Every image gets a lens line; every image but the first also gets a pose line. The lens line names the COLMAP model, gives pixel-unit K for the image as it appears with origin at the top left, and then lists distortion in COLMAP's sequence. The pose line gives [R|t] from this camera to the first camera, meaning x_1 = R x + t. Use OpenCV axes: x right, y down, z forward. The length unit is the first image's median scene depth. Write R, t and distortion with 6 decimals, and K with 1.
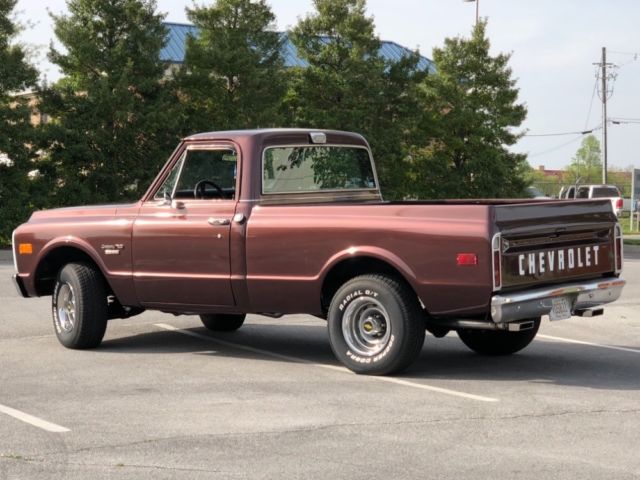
lens RADIAL K [[1472.3, 0, 320.0], [0, 1472.3, 240.0], [0, 0, 1]] dist [-0.023951, 0.402872]
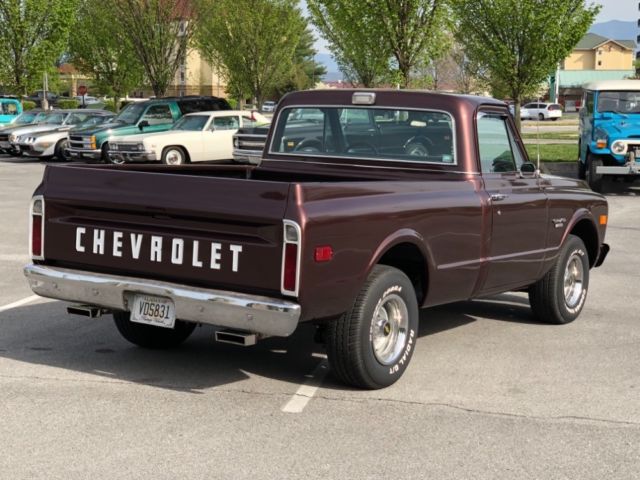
lens RADIAL K [[1127.5, 0, 320.0], [0, 1127.5, 240.0], [0, 0, 1]] dist [0.015398, 0.112620]
pose [[0.072890, 0.116925, -0.990462, 0.746391], [-0.092261, 0.989636, 0.110038, -0.063231], [0.993063, 0.083361, 0.082922, 1.024606]]
